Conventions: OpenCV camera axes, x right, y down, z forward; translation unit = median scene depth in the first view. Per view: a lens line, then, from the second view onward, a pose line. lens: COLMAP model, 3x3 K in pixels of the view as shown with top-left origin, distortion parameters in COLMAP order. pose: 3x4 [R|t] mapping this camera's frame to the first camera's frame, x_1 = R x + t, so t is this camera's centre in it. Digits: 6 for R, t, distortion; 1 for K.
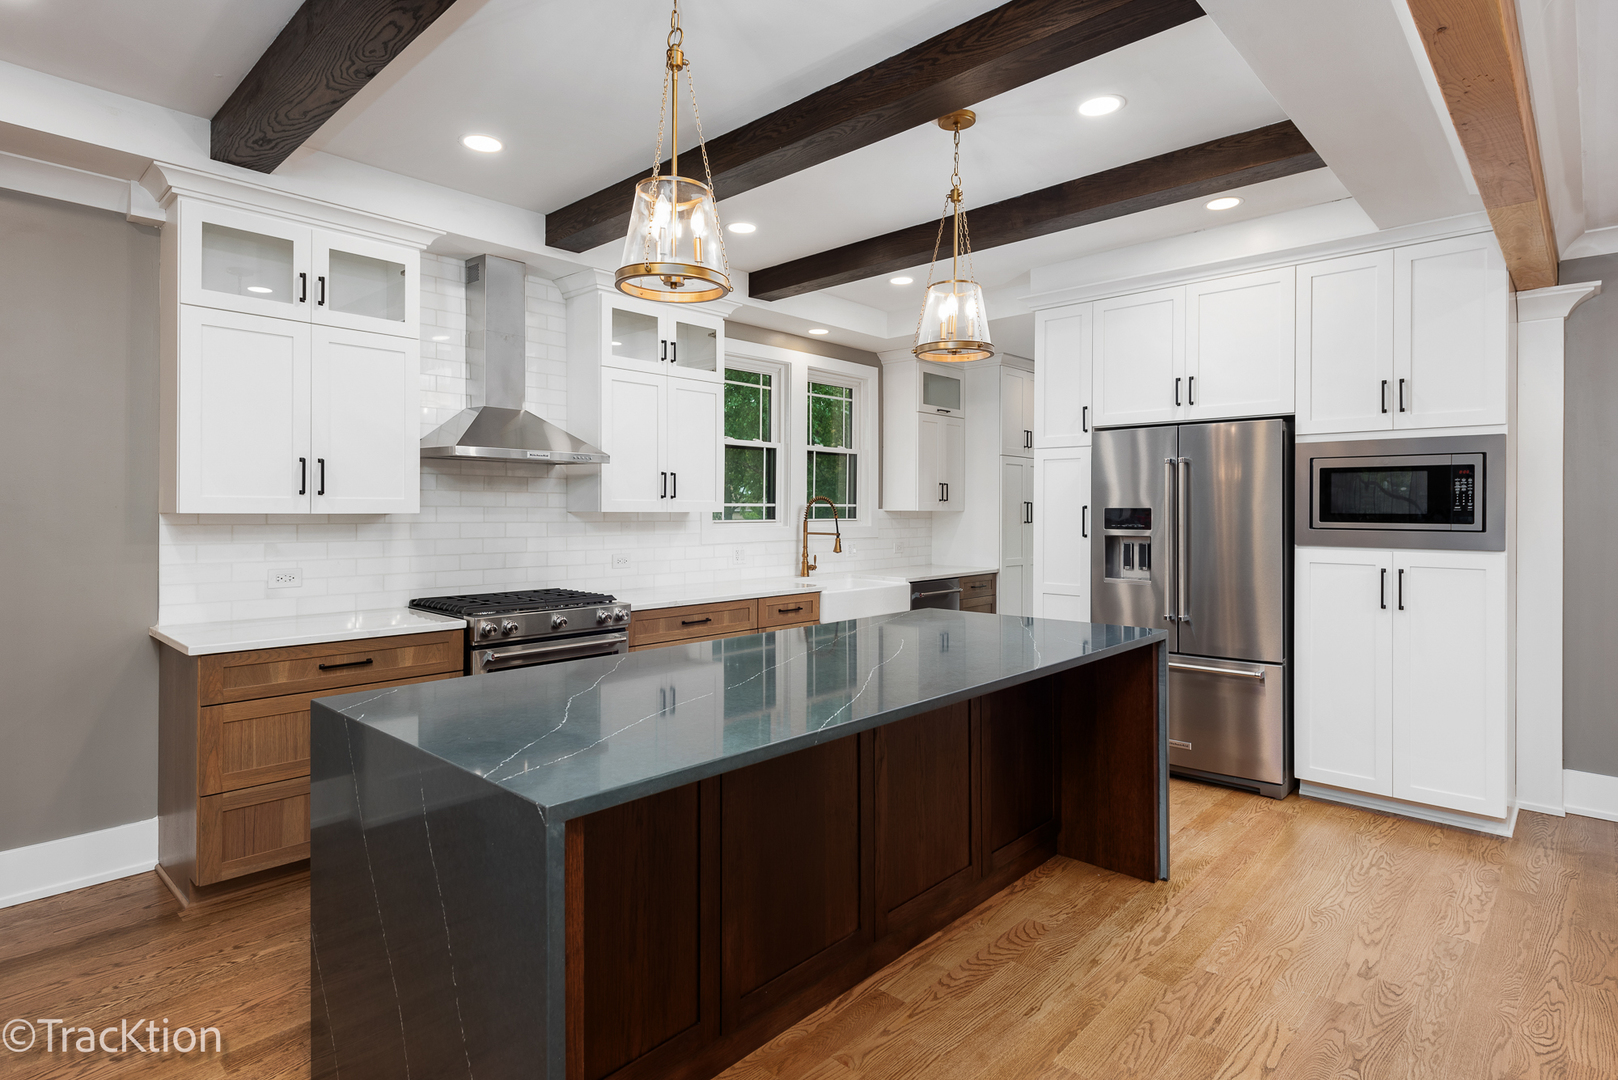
lens RADIAL K [[825.9, 0, 818.6], [0, 825.9, 518.2], [0, 0, 1]] dist [0.021832, 0.000063]
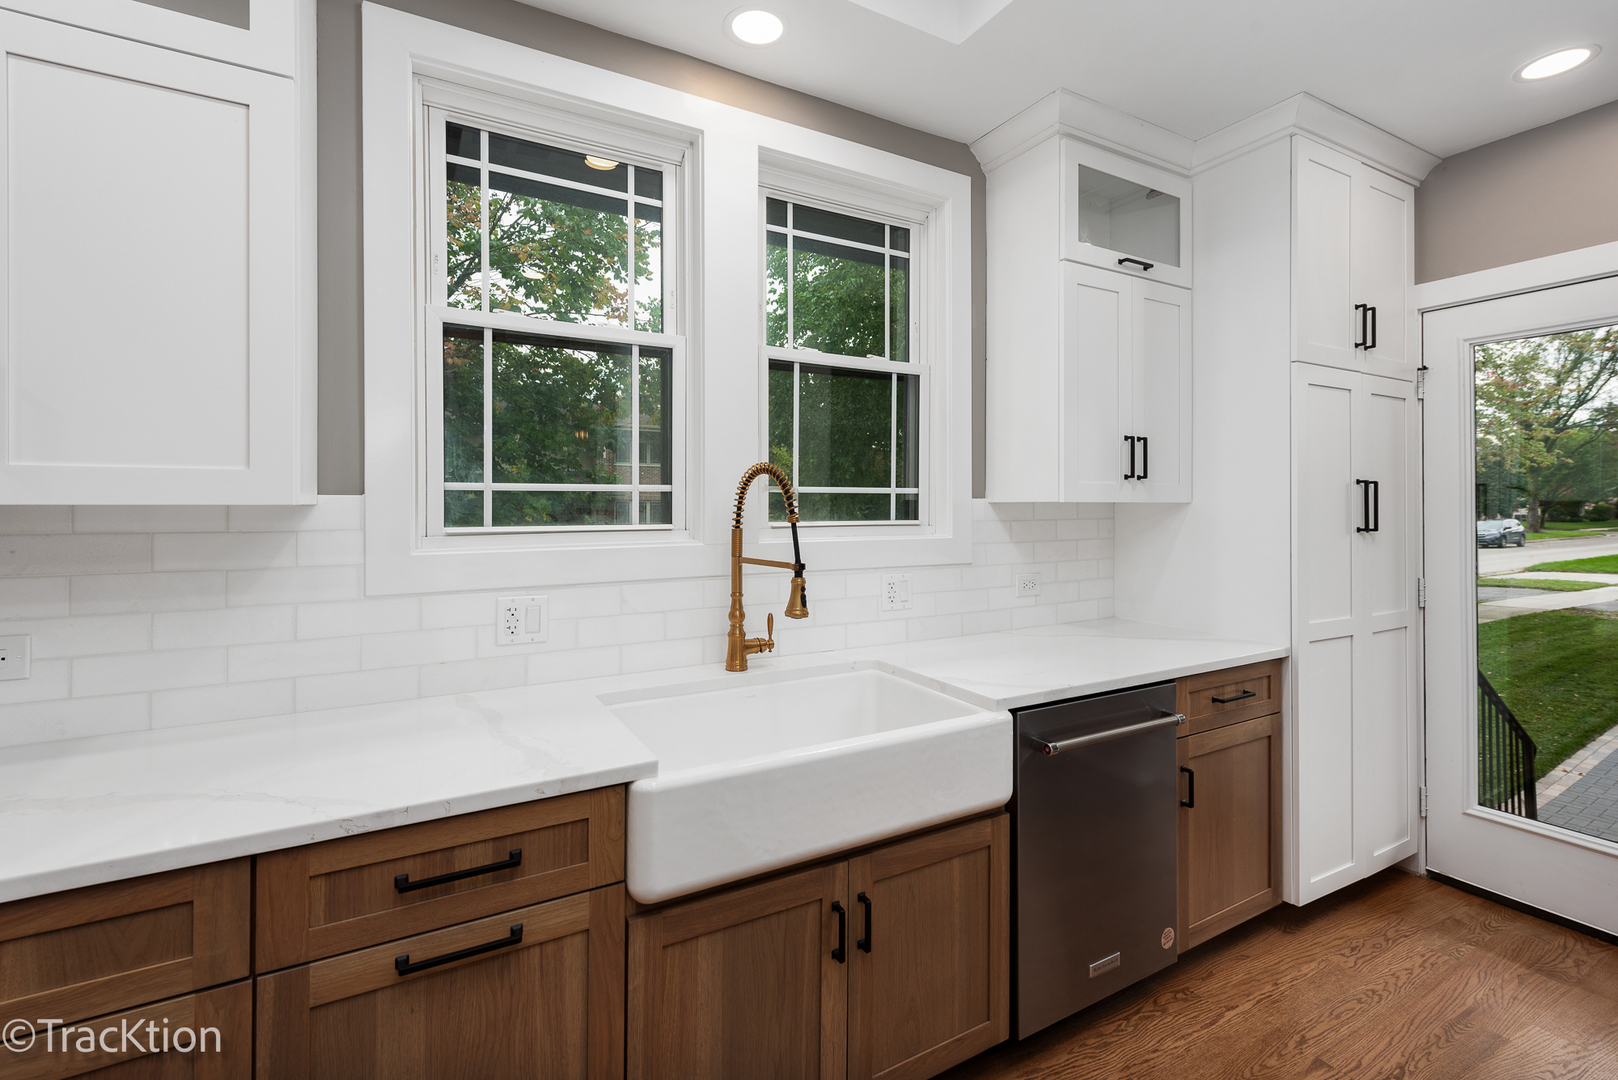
lens RADIAL K [[710.7, 0, 807.4], [0, 710.7, 509.2], [0, 0, 1]] dist [0.010108, -0.002562]
pose [[0.949398, 0.000586, -0.314074, 0.133412], [-0.001836, 0.999992, -0.003684, -0.004896], [0.314069, 0.004074, 0.949391, 0.756316]]
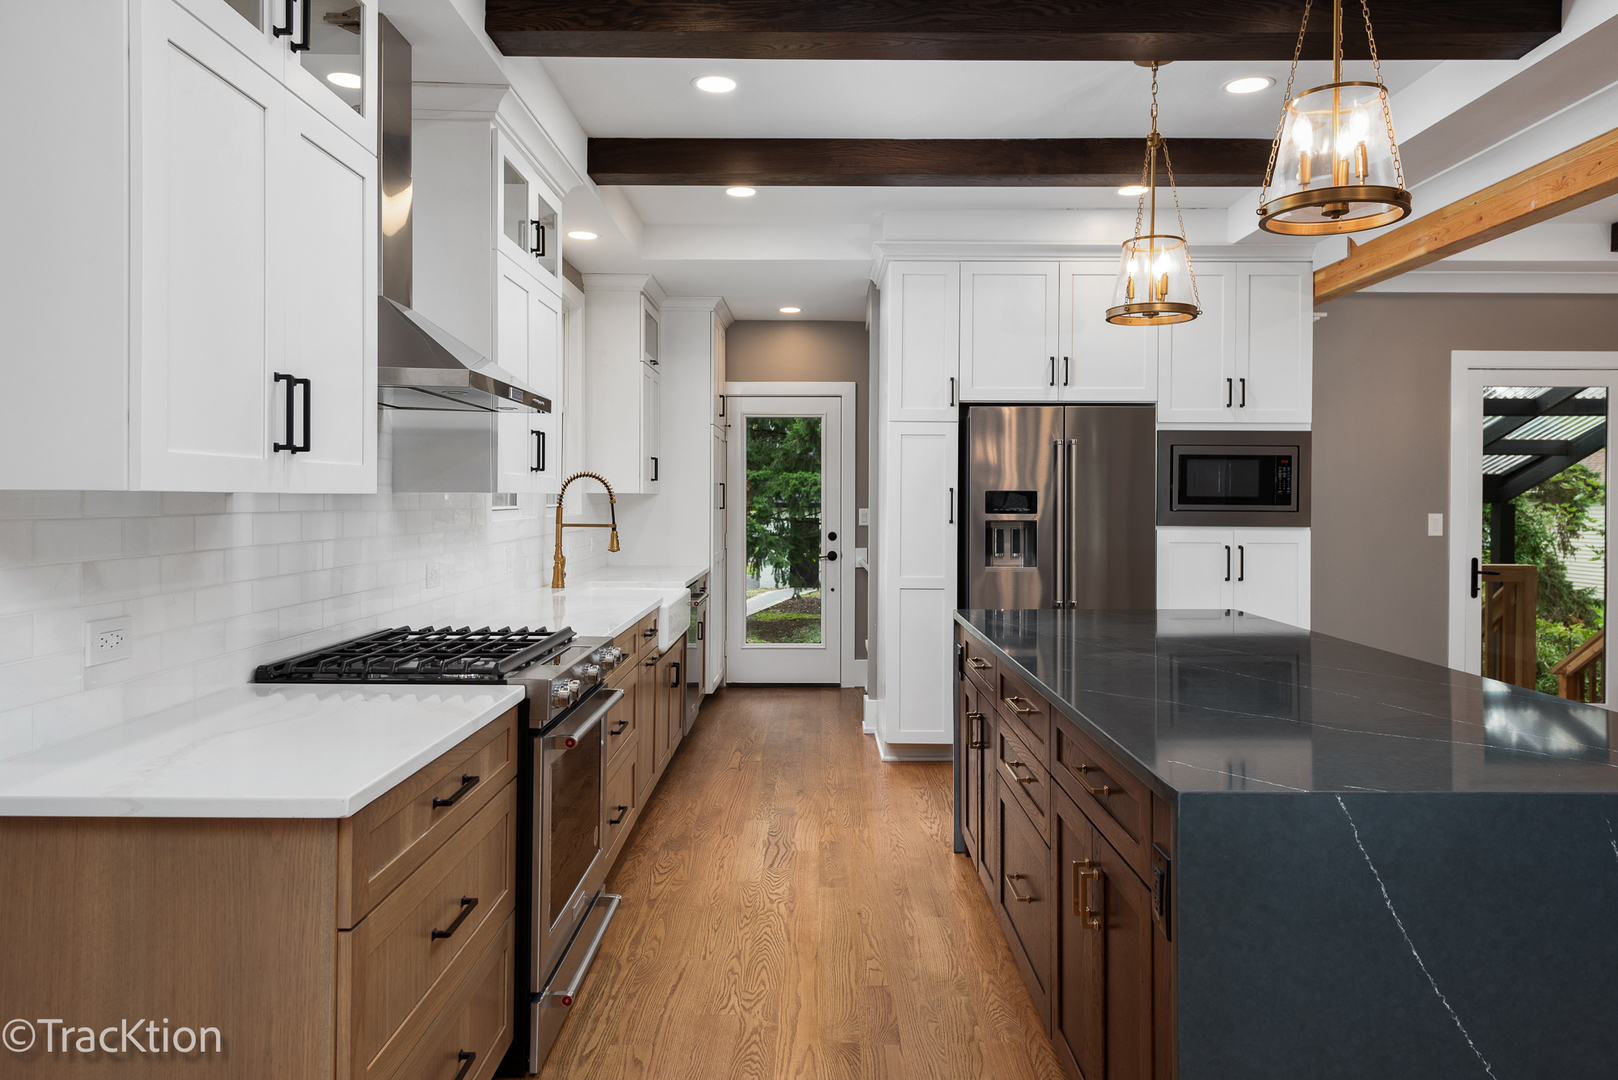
lens RADIAL K [[1064.2, 0, 818.6], [0, 1064.2, 507.8], [0, 0, 1]] dist [0.004077, -0.000597]
pose [[0.740093, -0.006415, 0.672474, -0.494196], [0.004079, 0.999979, 0.005051, -0.000100], [-0.672492, -0.000995, 0.740104, 0.219426]]
